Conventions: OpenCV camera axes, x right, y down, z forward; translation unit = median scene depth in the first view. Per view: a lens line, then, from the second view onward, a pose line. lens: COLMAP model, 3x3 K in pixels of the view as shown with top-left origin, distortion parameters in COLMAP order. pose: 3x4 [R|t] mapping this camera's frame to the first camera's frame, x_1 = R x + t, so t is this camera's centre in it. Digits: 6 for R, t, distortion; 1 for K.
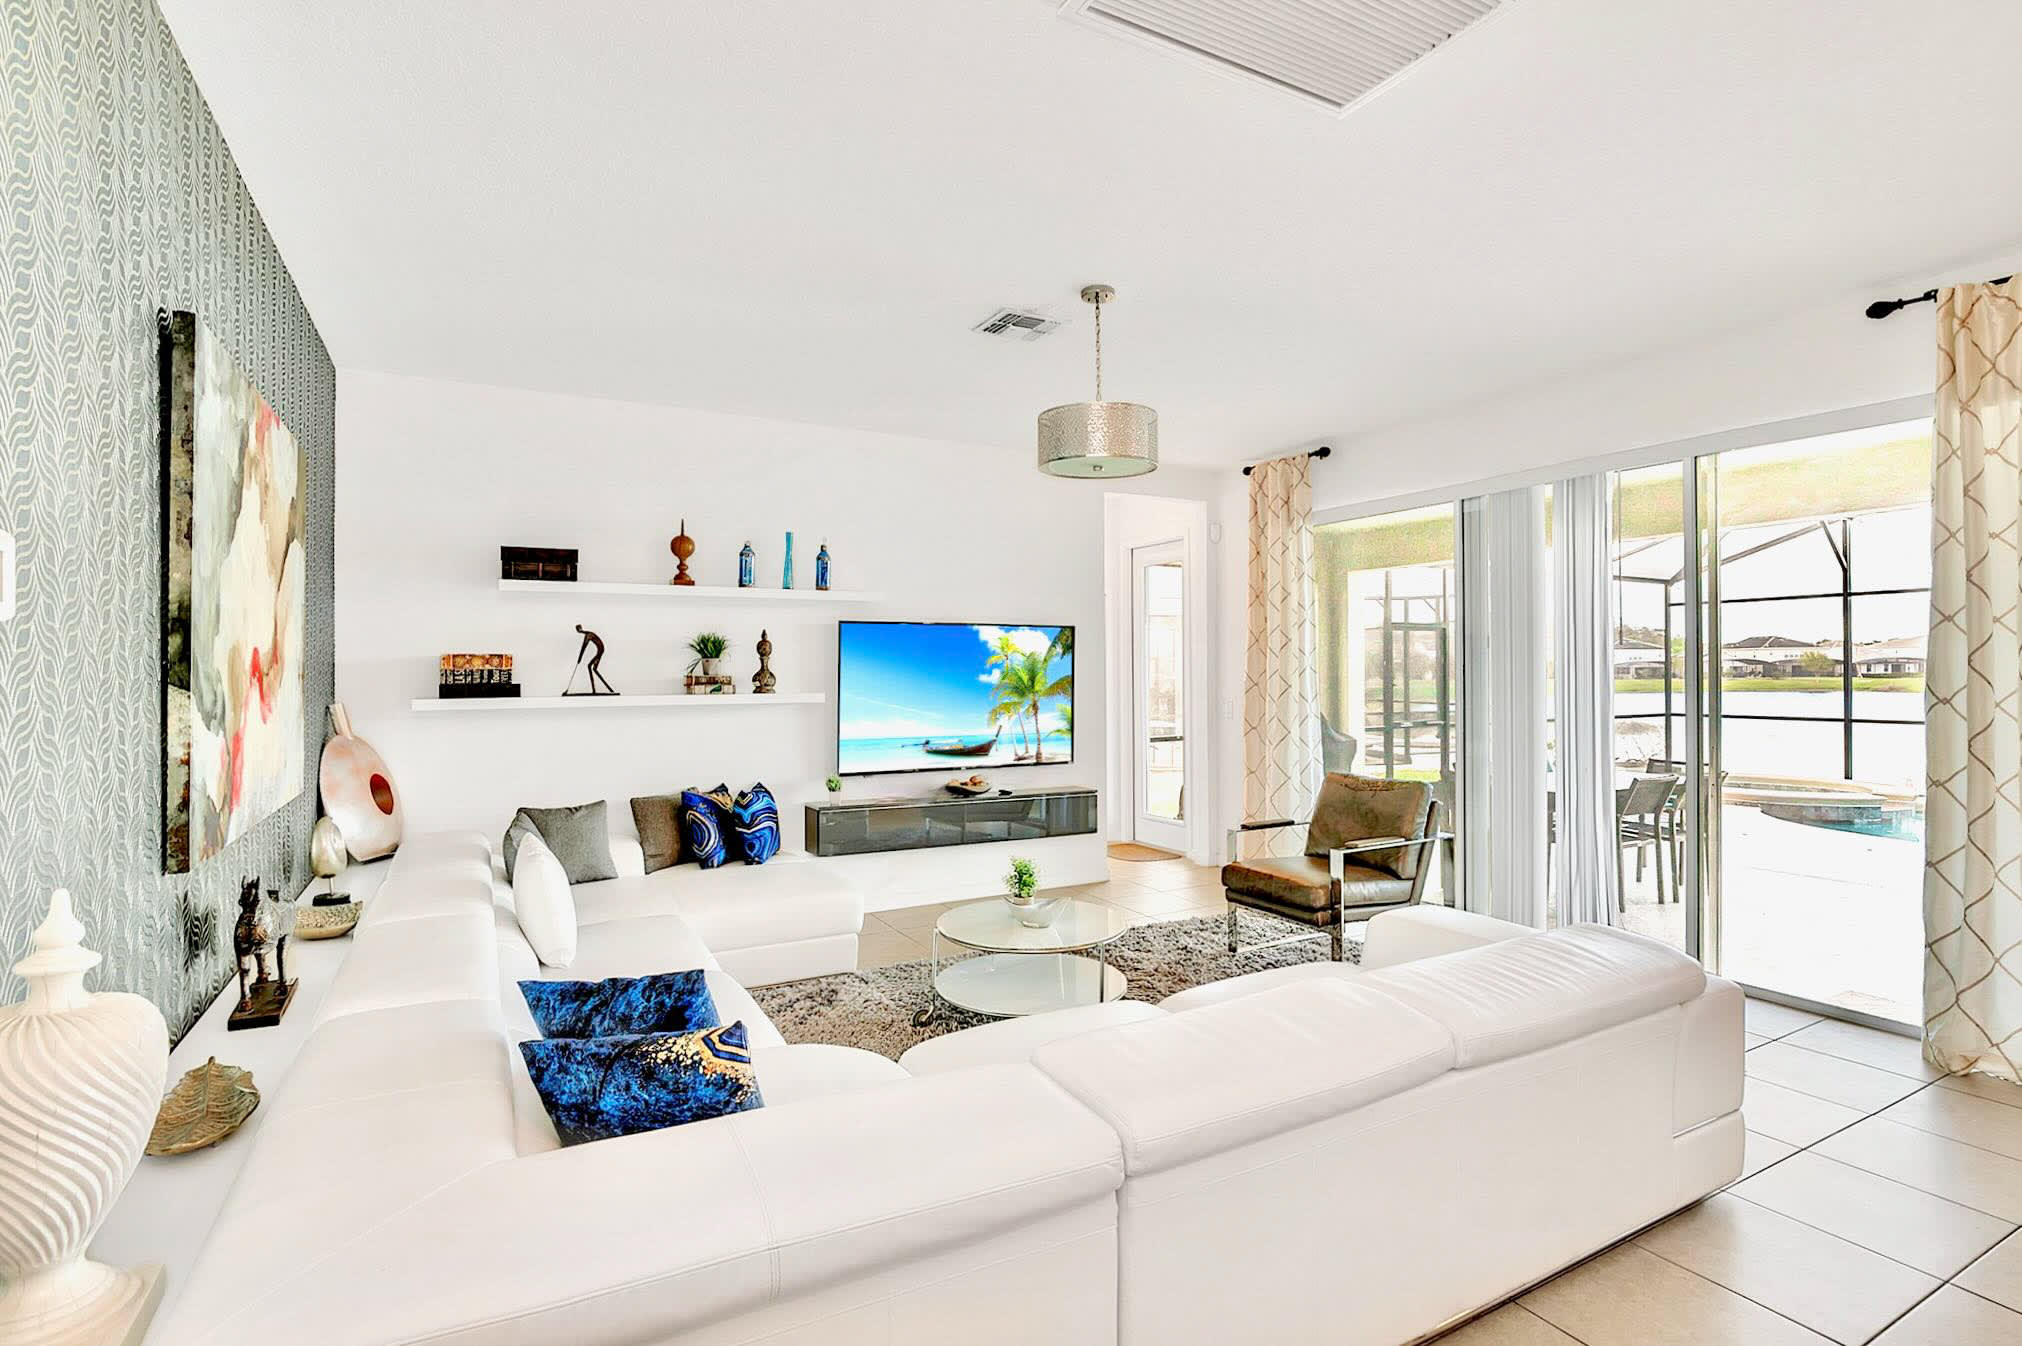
lens RADIAL K [[943.6, 0, 997.0], [0, 943.6, 668.2], [0, 0, 1]] dist [-0.010134, 0.000246]
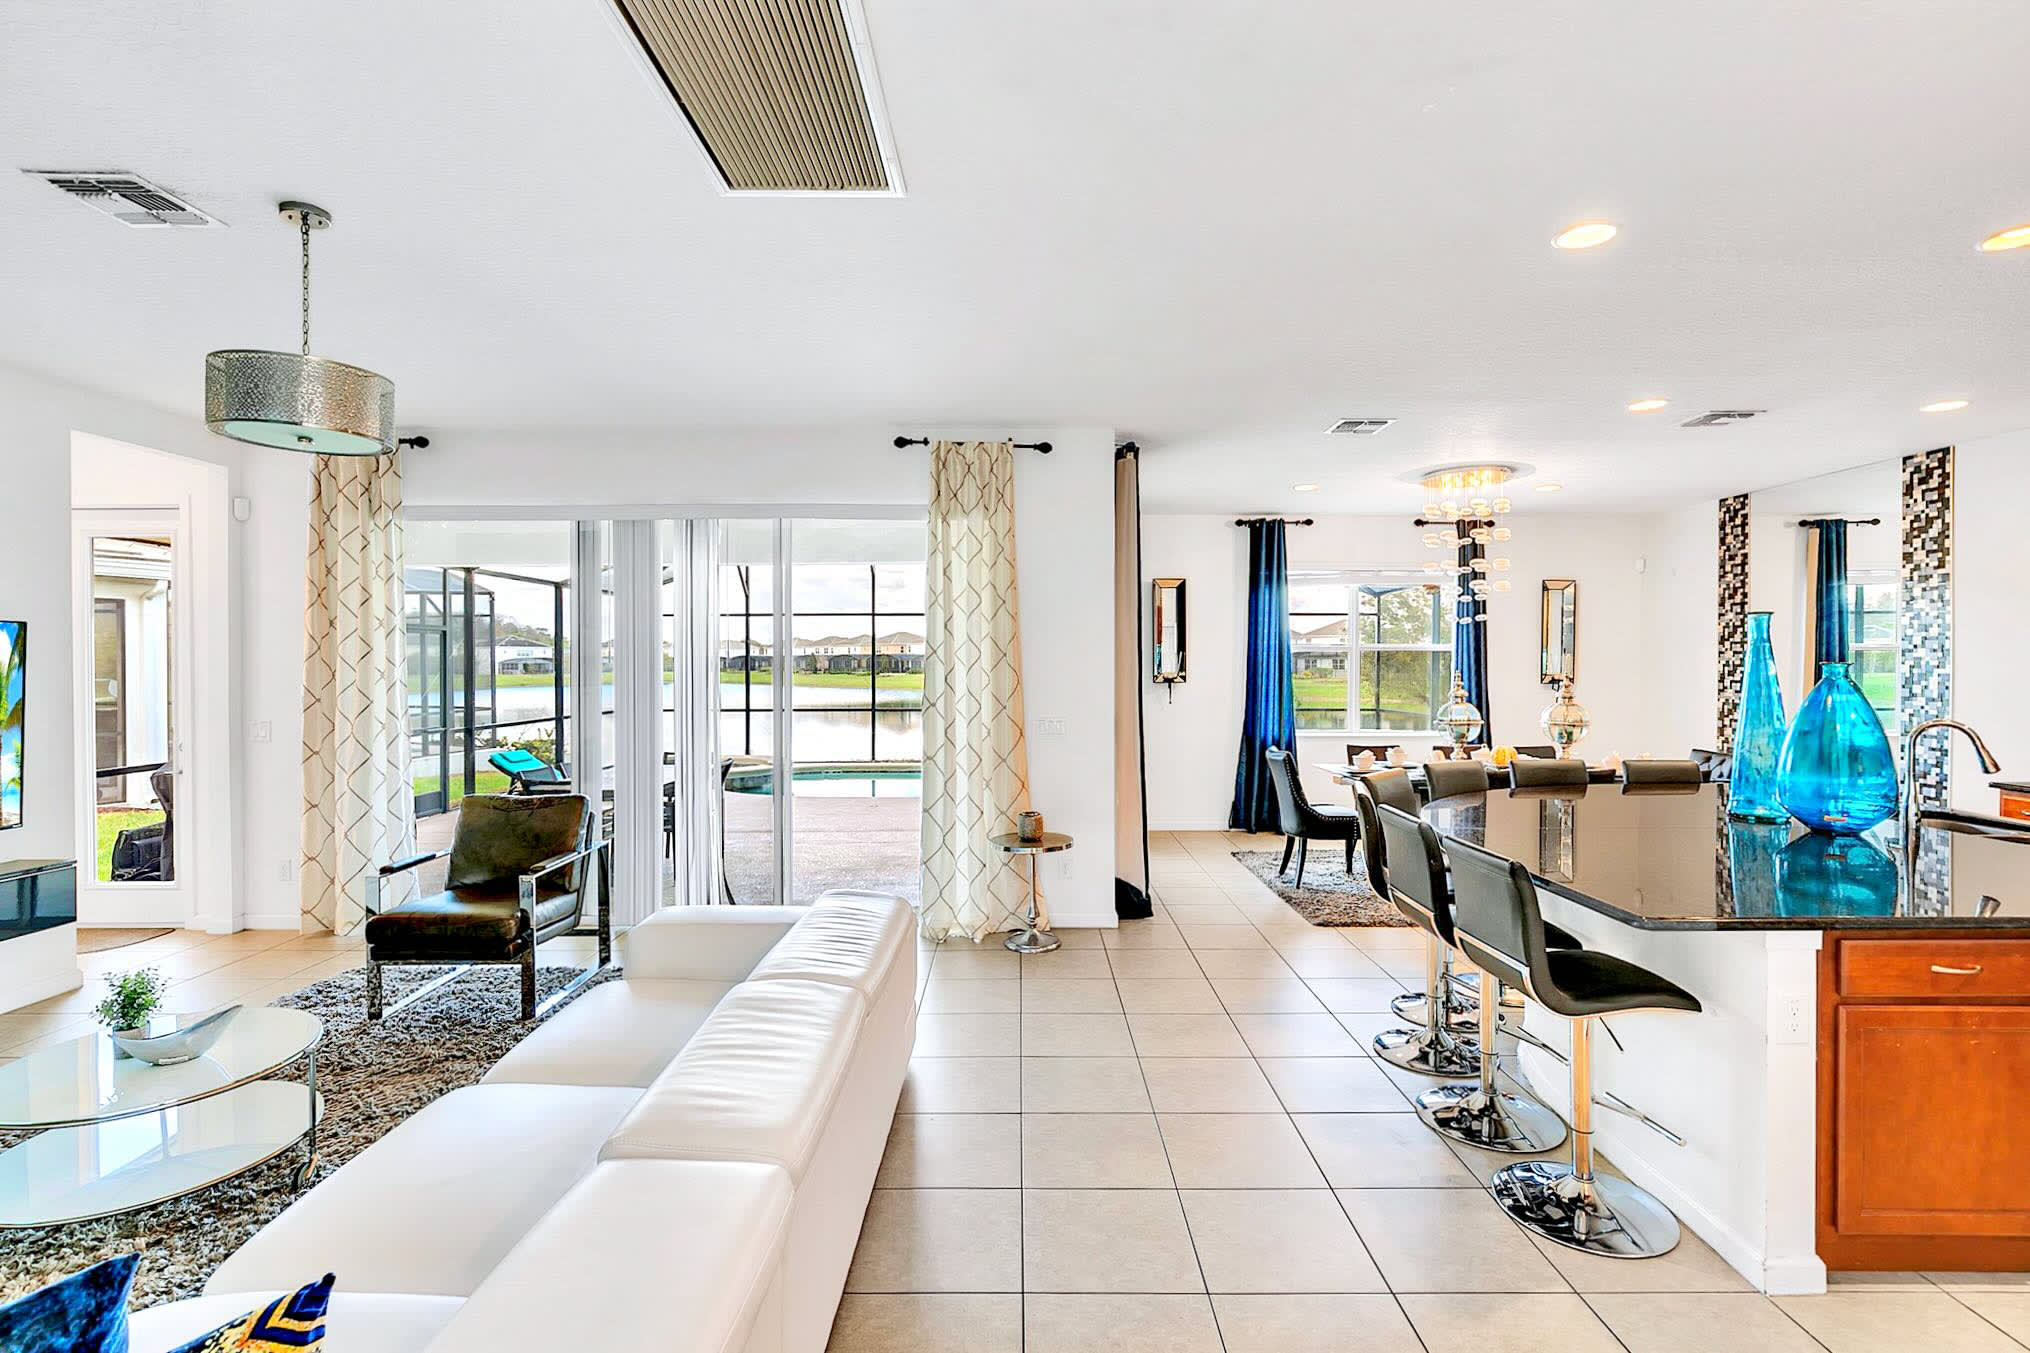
lens RADIAL K [[947.3, 0, 1000.5], [0, 947.3, 682.1], [0, 0, 1]] dist [-0.010134, 0.000246]
pose [[0.487548, -0.013156, 0.872997, -0.187818], [-0.003598, 0.999848, 0.017077, -0.018555], [-0.873089, -0.011467, 0.487426, 0.078775]]
